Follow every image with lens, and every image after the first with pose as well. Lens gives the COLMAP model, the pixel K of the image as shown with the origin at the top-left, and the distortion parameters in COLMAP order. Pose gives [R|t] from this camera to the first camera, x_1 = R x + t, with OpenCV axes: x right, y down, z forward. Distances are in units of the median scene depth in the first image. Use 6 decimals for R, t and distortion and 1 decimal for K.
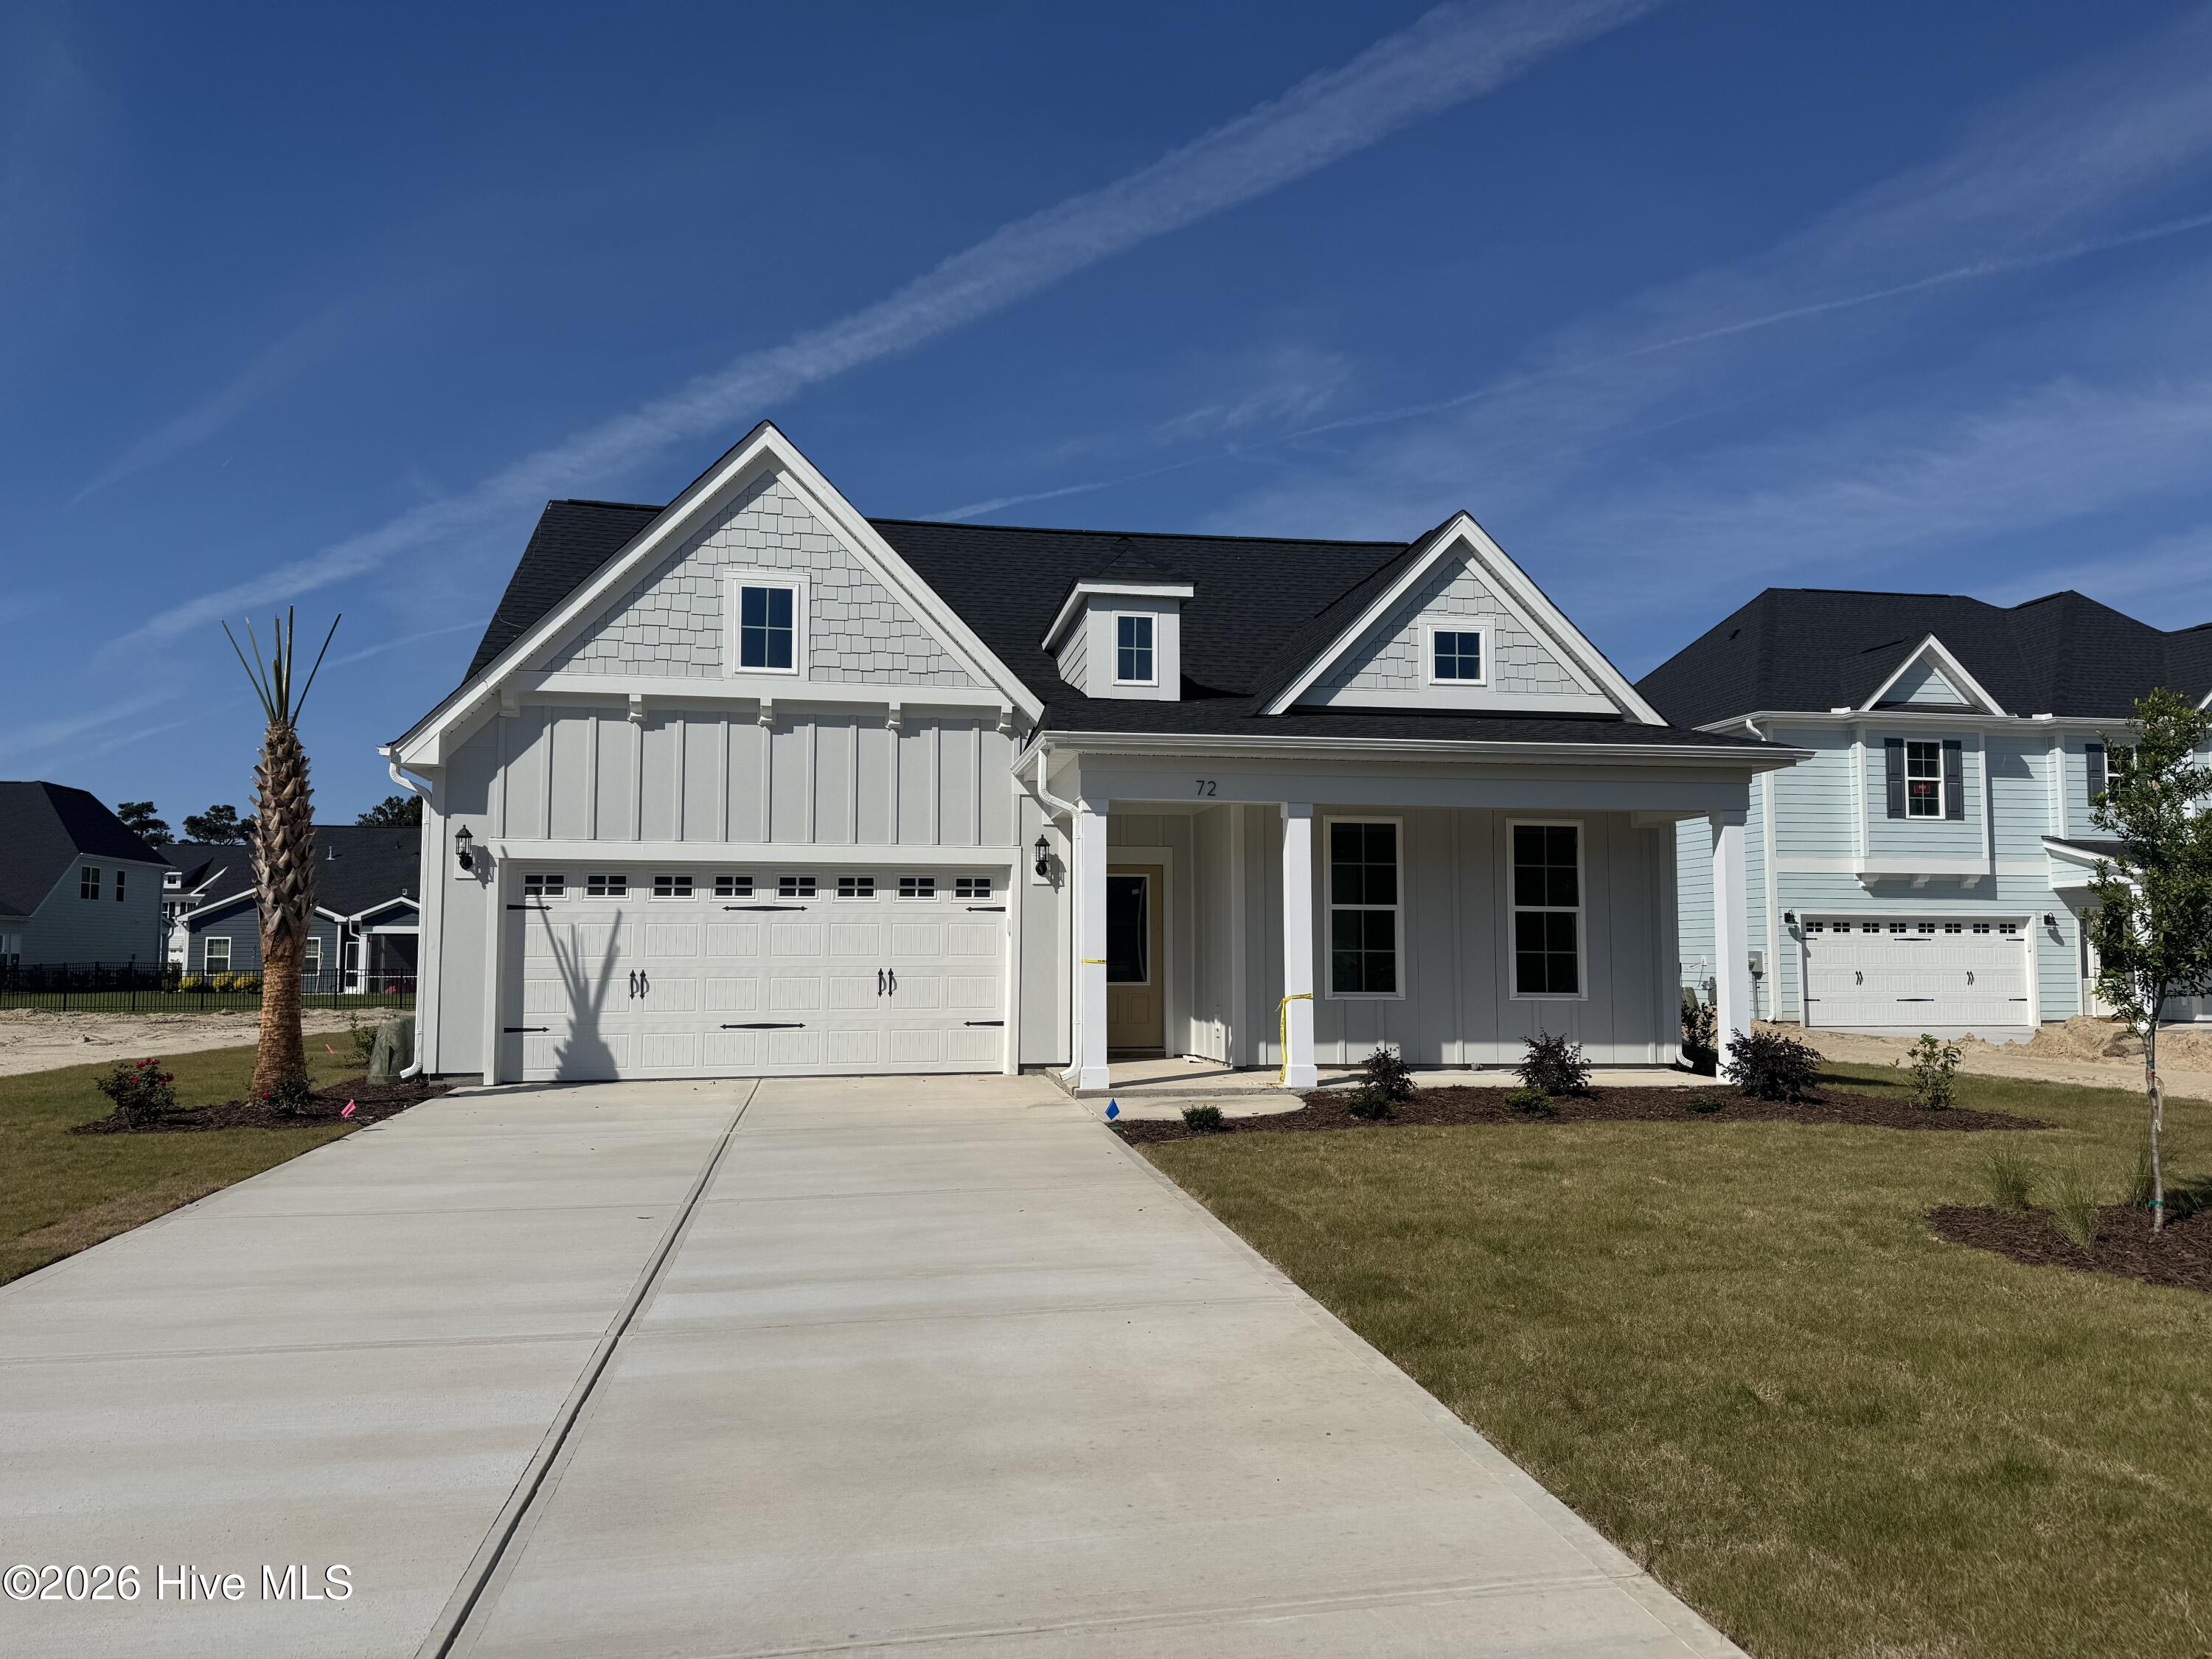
lens RADIAL K [[1545.5, 0, 1111.0], [0, 1545.5, 826.3], [0, 0, 1]] dist [0.003622, -0.011018]
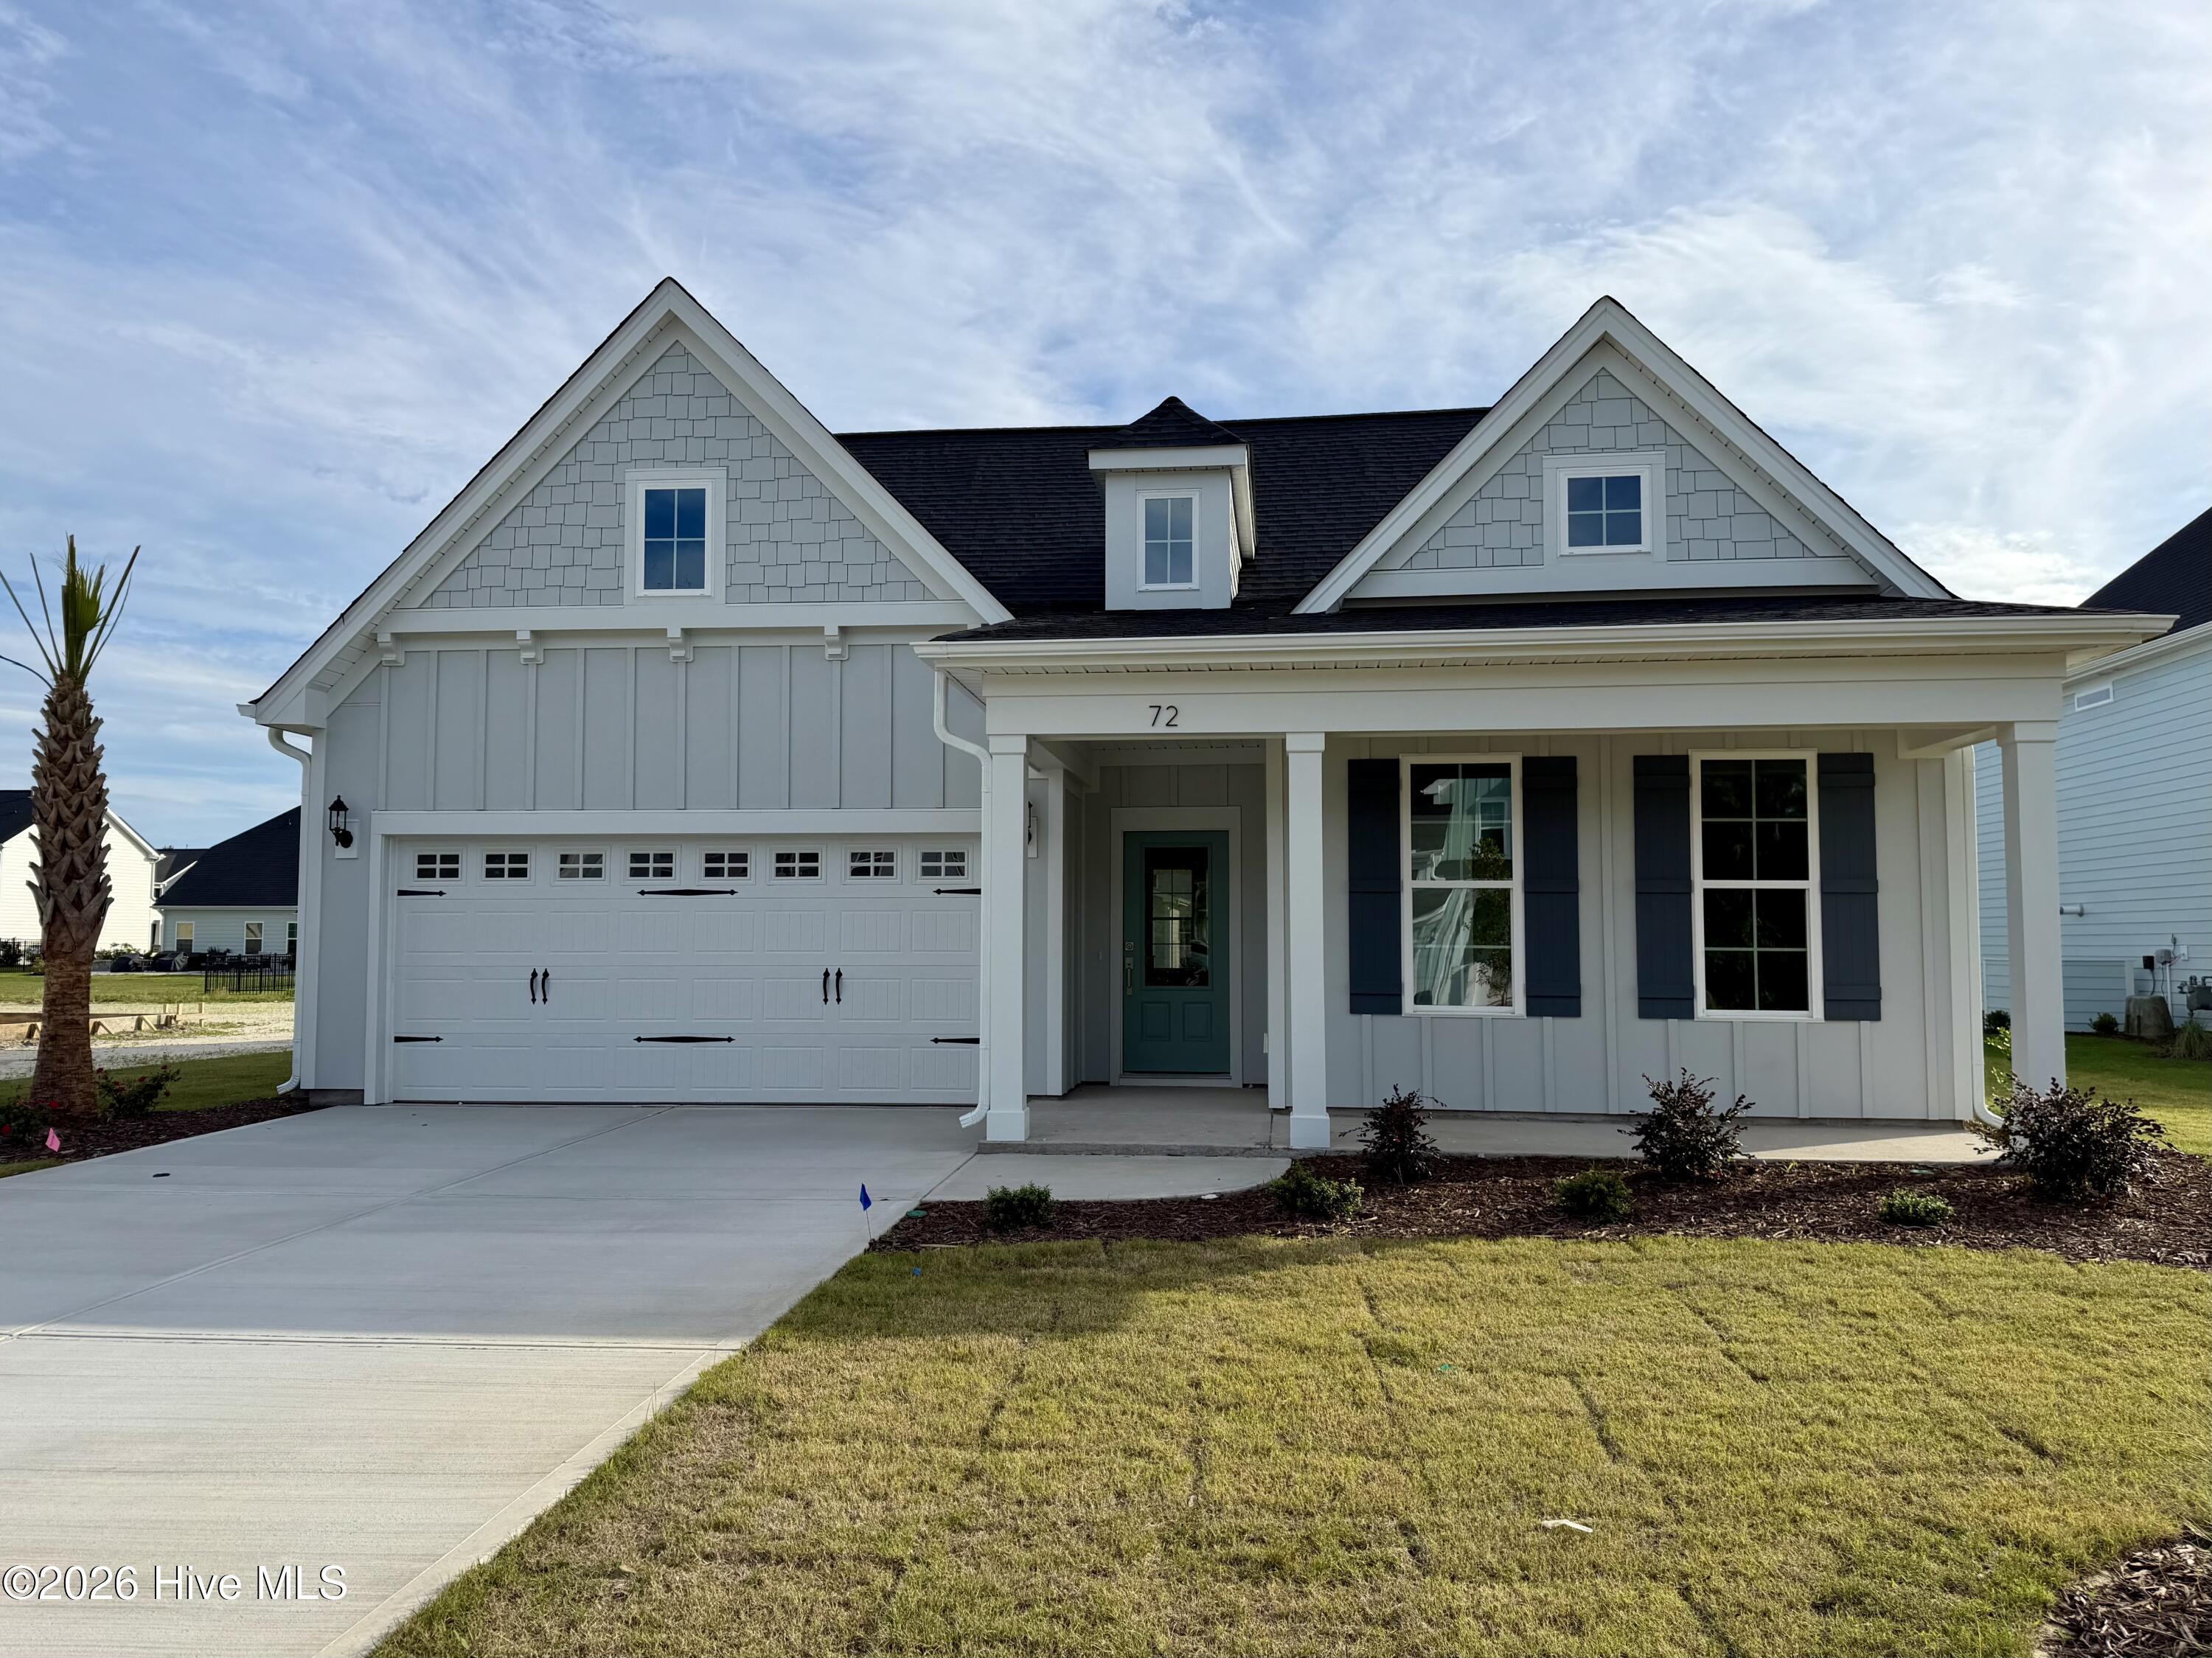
lens RADIAL K [[1572.5, 0, 1100.6], [0, 1572.5, 841.7], [0, 0, 1]] dist [0.010451, -0.011191]
pose [[0.958627, -0.016173, -0.284204, 0.214443], [0.022970, 0.999524, 0.020598, 0.015326], [0.283736, -0.026274, 0.958542, 0.282408]]
